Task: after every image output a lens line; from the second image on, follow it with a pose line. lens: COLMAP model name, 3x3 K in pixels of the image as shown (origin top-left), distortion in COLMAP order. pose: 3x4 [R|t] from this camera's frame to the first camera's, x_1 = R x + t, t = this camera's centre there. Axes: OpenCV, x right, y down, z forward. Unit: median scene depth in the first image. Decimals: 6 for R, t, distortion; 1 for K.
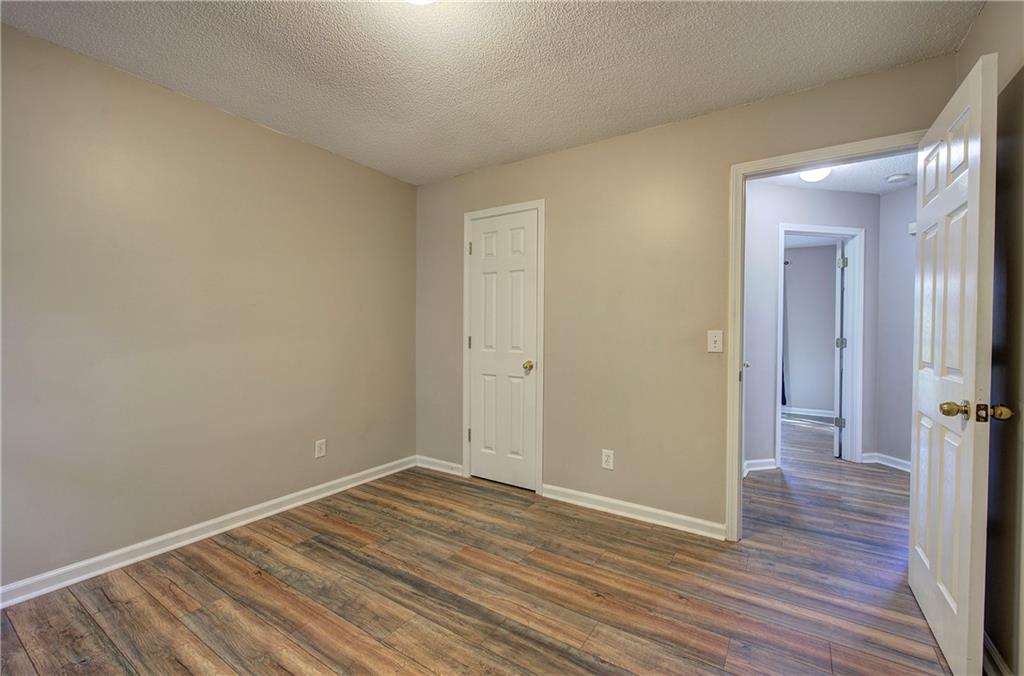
lens RADIAL K [[432.5, 0, 510.1], [0, 432.5, 336.1], [0, 0, 1]] dist [-0.003430, -0.000164]
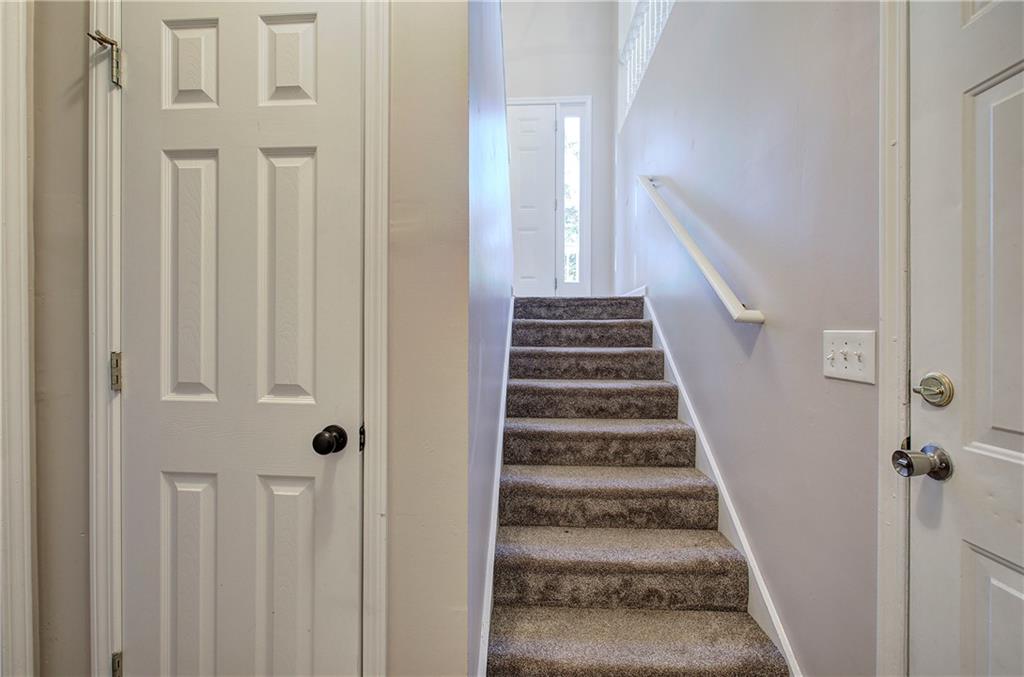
lens RADIAL K [[432.5, 0, 508.3], [0, 432.5, 337.2], [0, 0, 1]] dist [-0.003430, -0.000164]
pose [[0.859759, -0.006442, 0.510660, -0.009390], [0.008617, 0.999961, -0.001892, -0.007633], [-0.510628, 0.006027, 0.859781, 0.584018]]
